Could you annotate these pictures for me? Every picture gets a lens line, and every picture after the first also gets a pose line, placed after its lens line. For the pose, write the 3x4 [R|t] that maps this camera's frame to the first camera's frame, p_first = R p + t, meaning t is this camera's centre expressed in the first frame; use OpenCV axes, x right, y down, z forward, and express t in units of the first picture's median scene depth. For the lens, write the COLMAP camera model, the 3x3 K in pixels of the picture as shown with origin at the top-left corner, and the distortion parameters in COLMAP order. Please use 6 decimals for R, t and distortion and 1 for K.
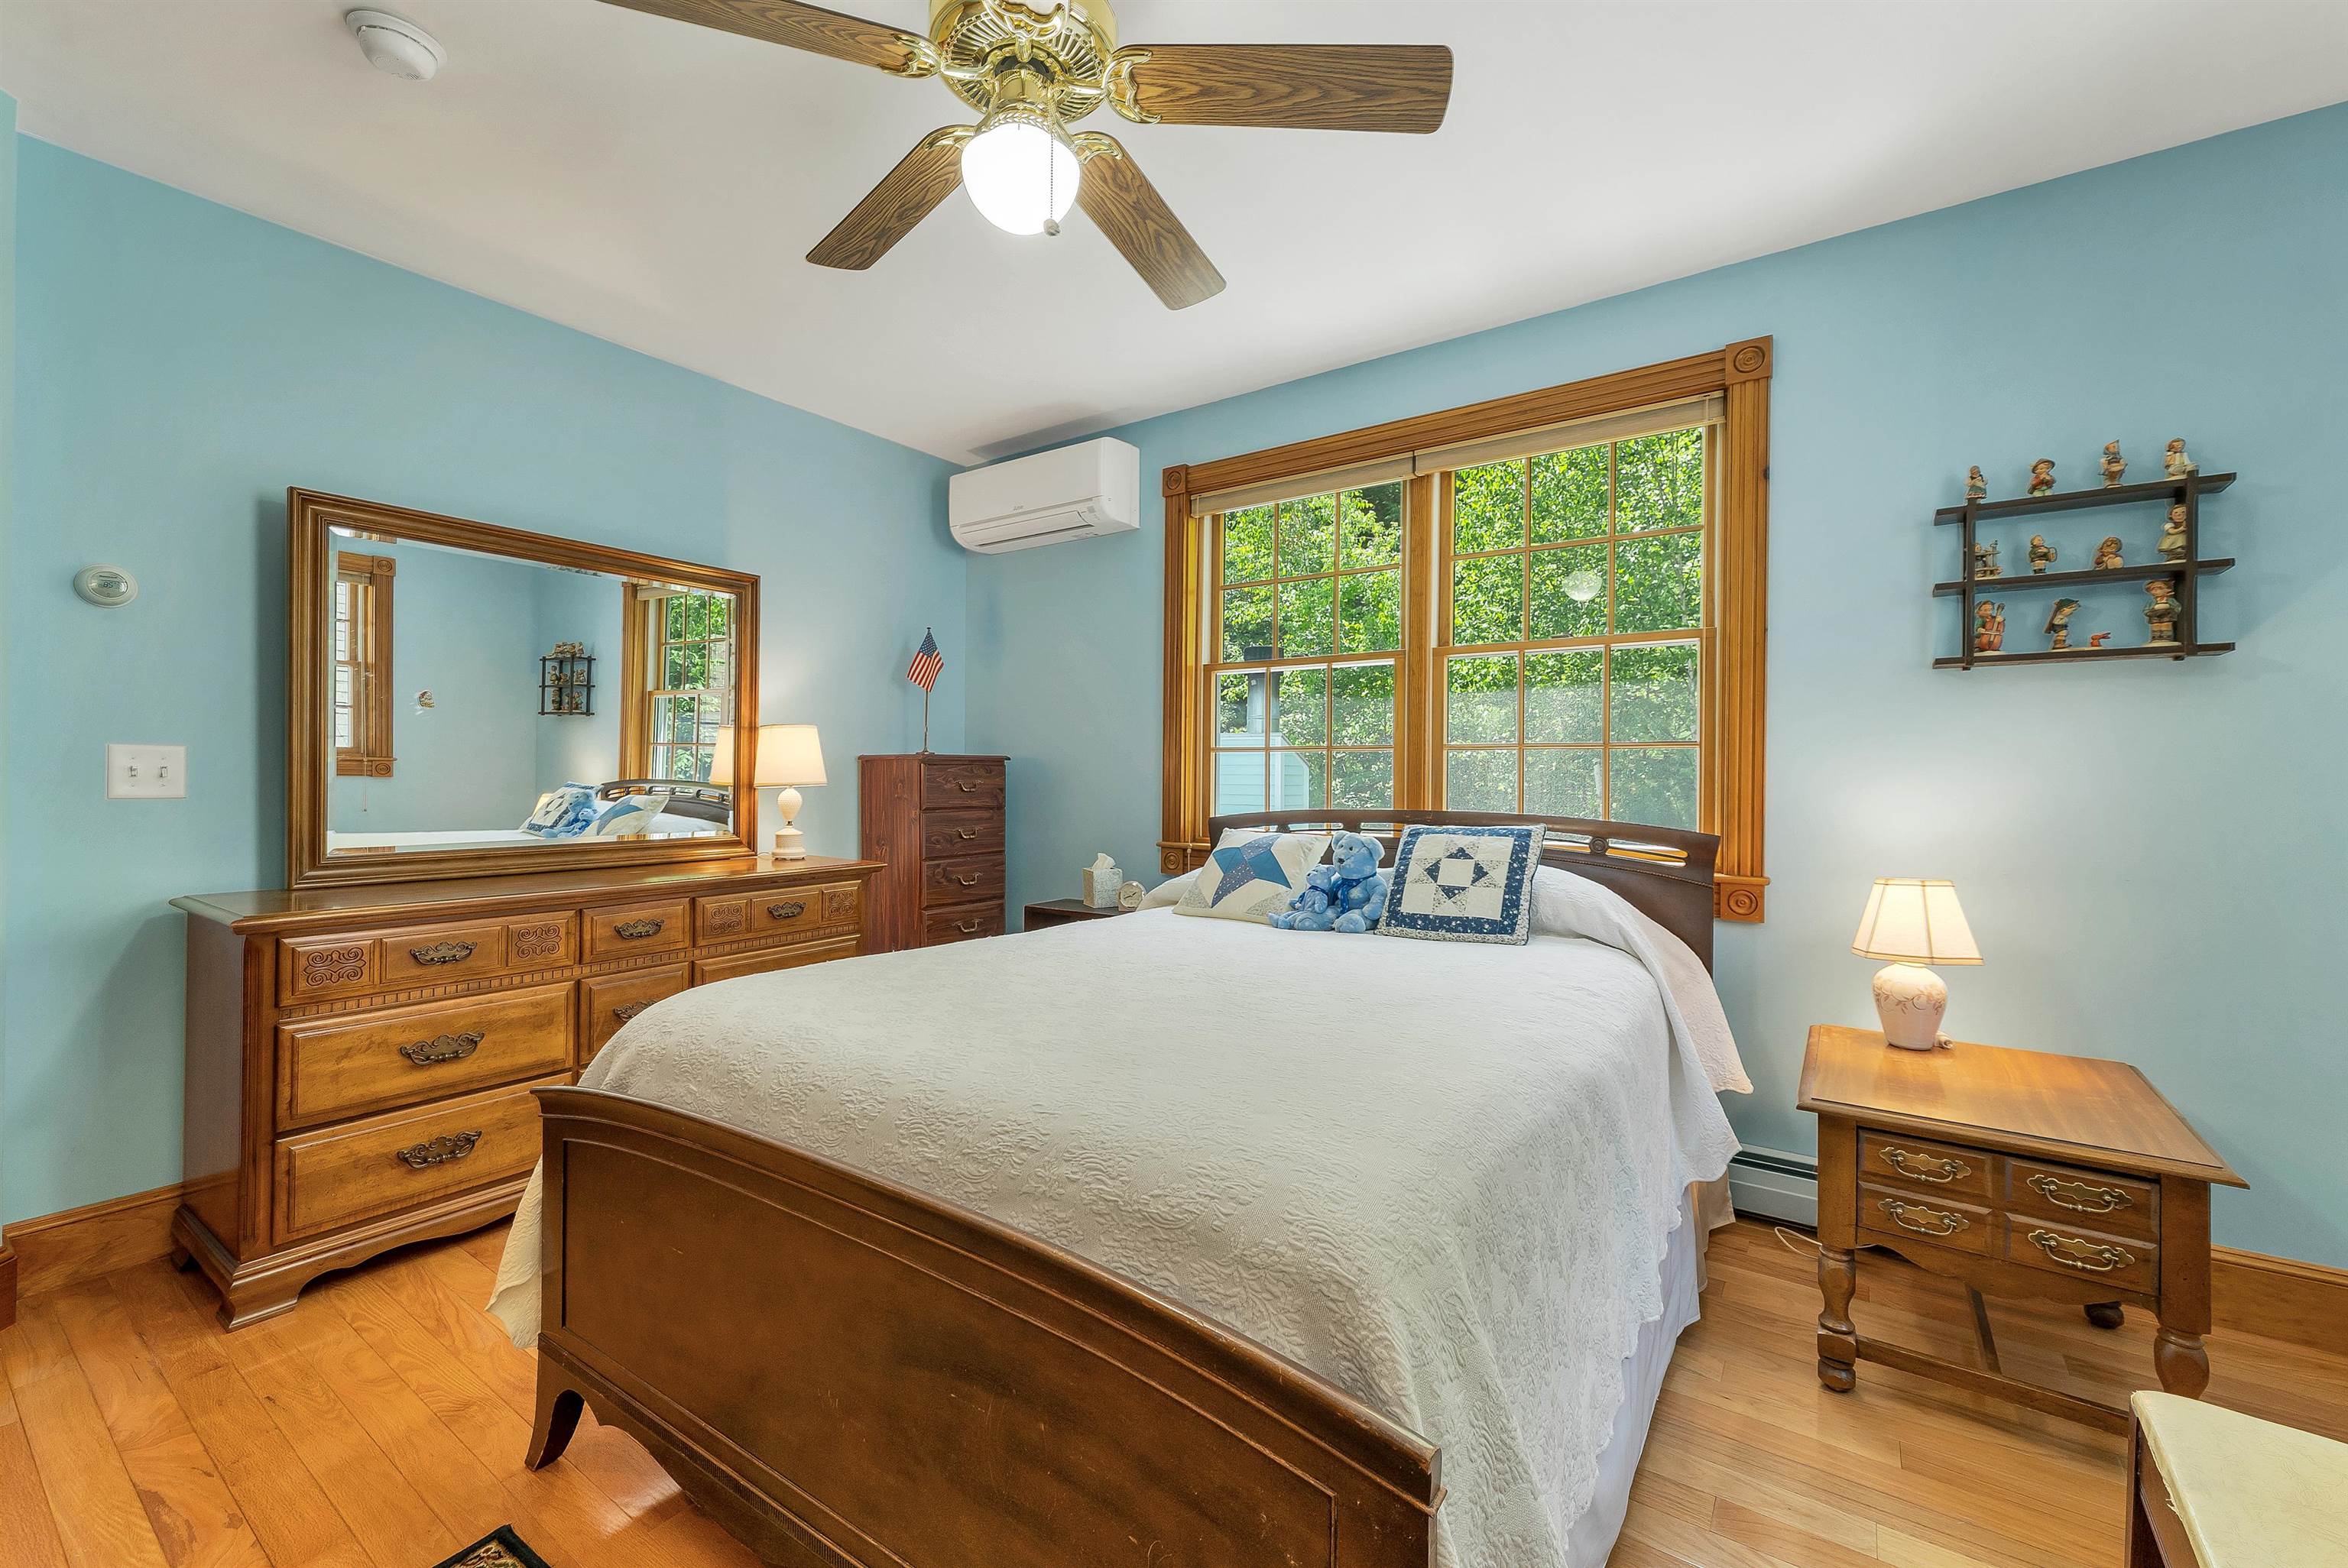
lens RADIAL K [[955.5, 0, 1169.9], [0, 955.5, 782.6], [0, 0, 1]] dist [0.001728, 0.000090]
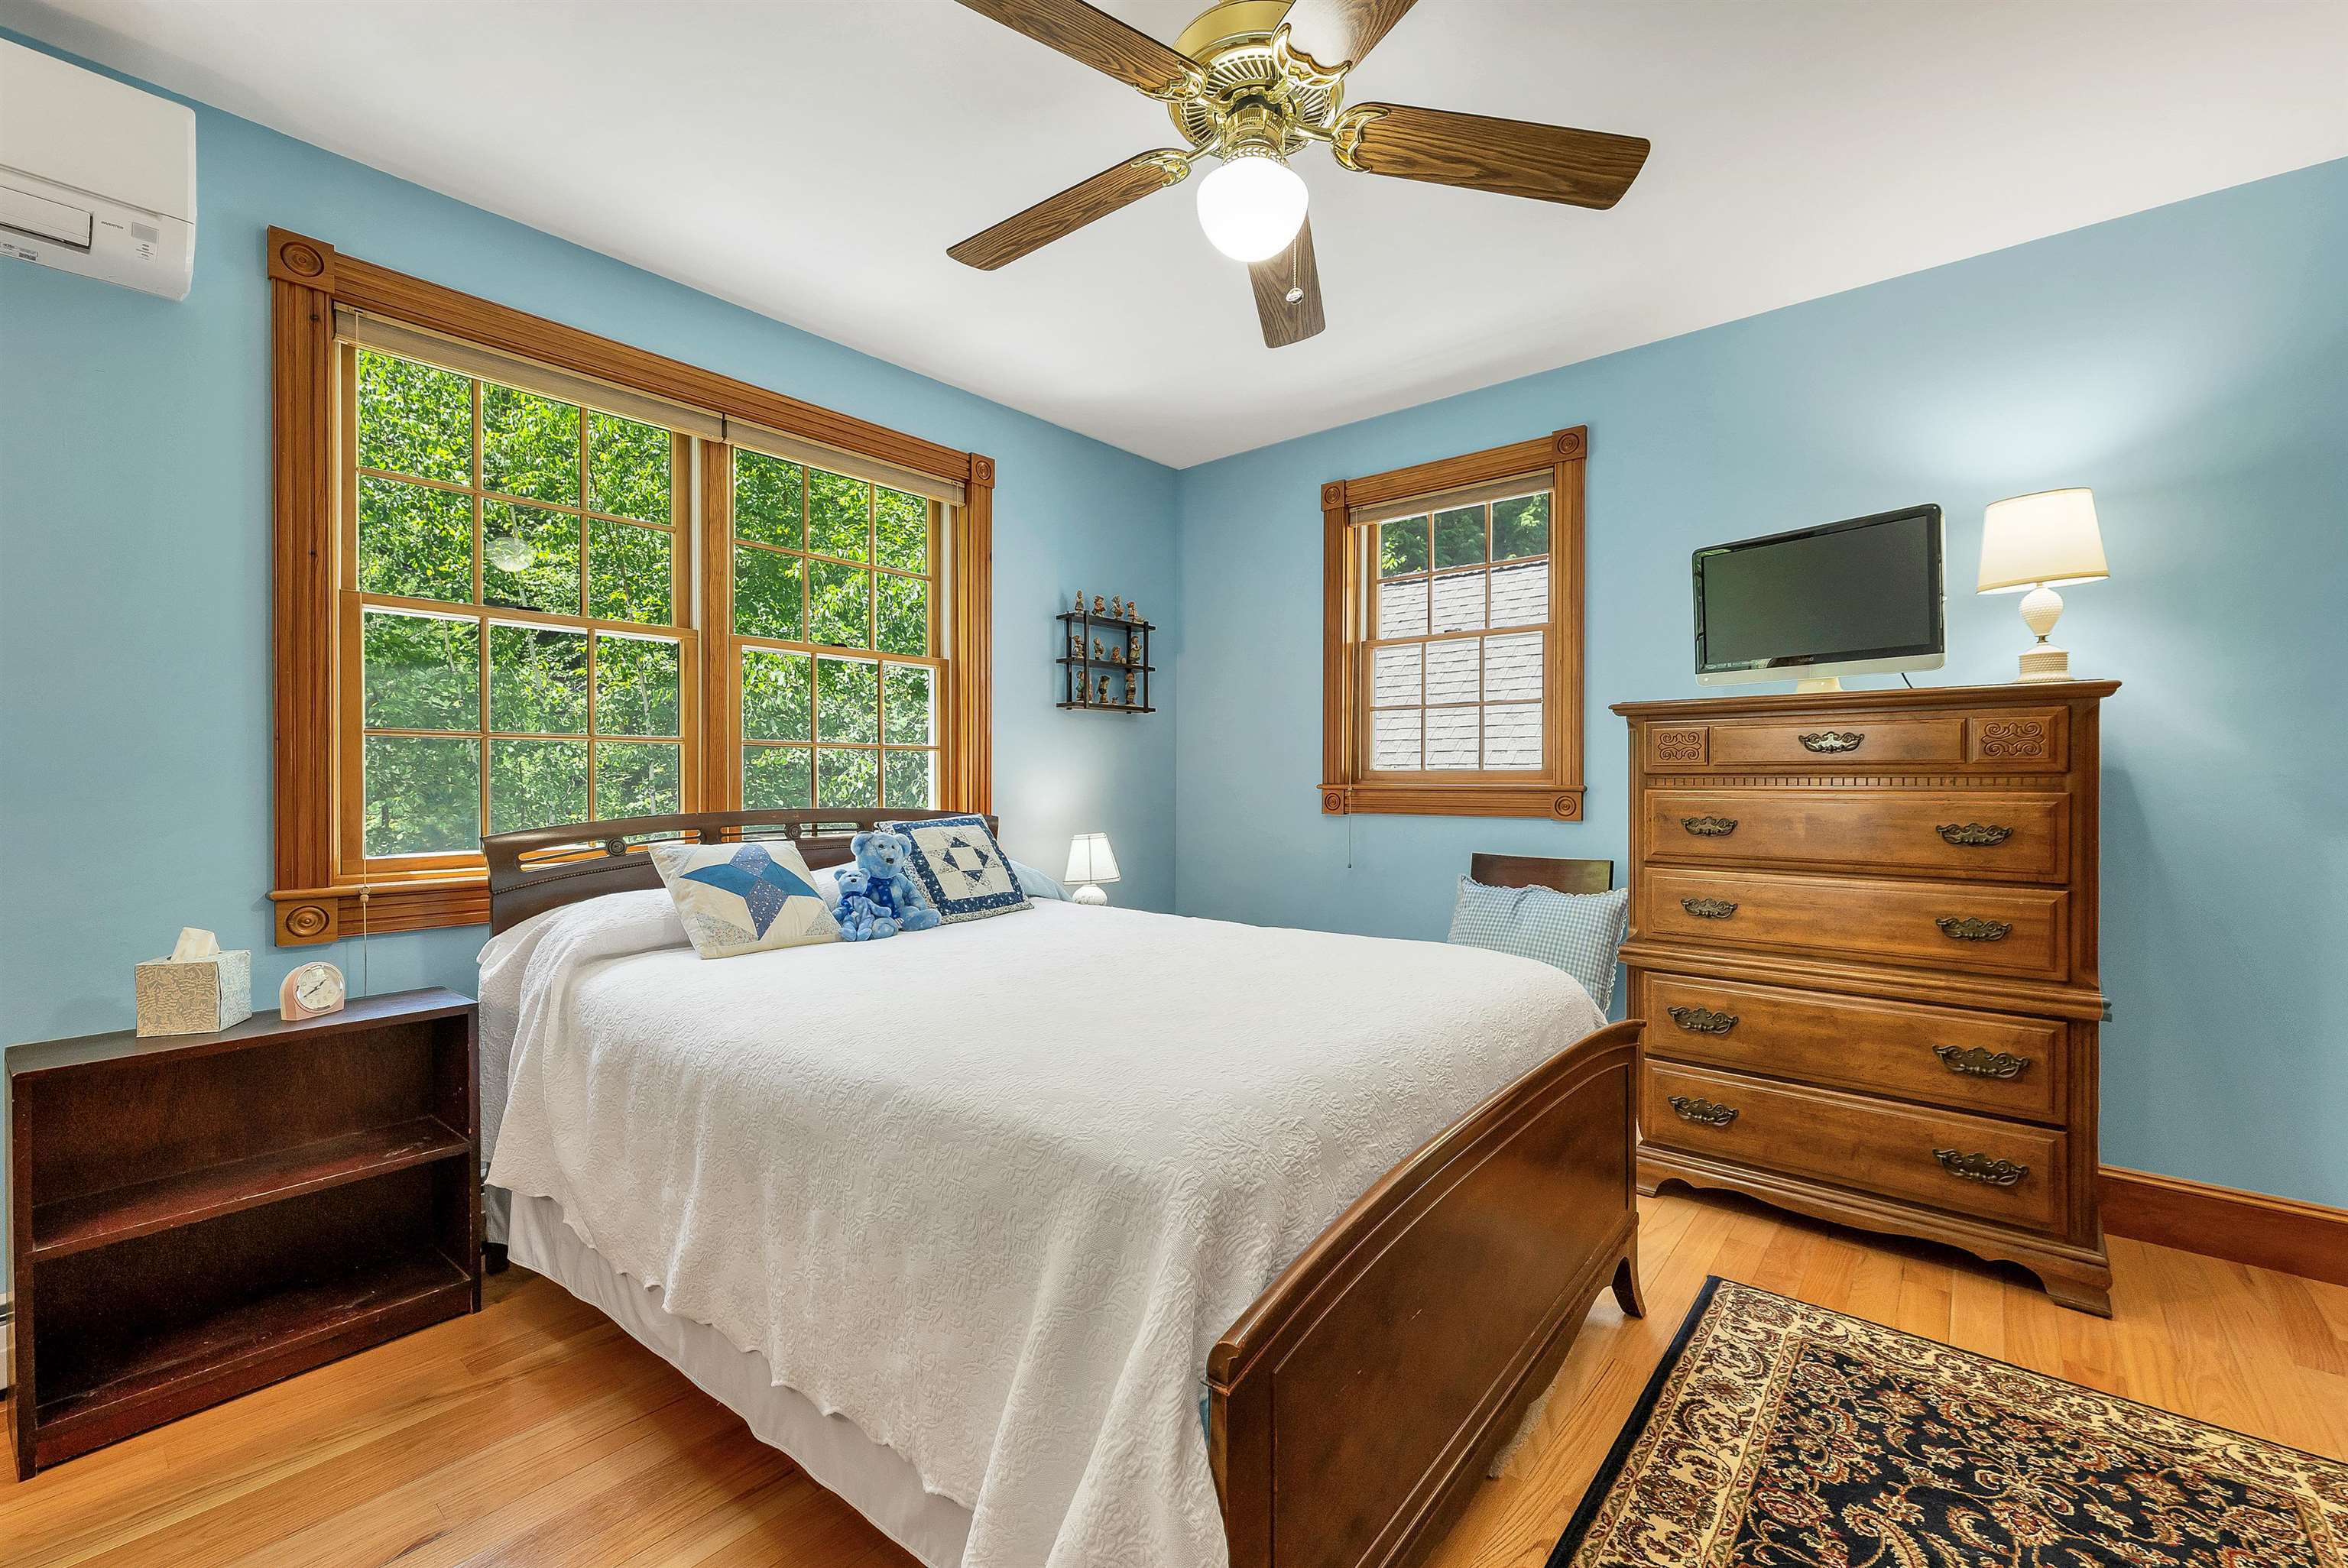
lens RADIAL K [[988.3, 0, 1143.9], [0, 988.3, 779.5], [0, 0, 1]] dist [0.003277, 0.000377]
pose [[0.097739, -0.008025, 0.995180, -0.811024], [0.007188, 0.999947, 0.007357, -0.006853], [-0.995186, 0.006434, 0.097792, 0.653820]]
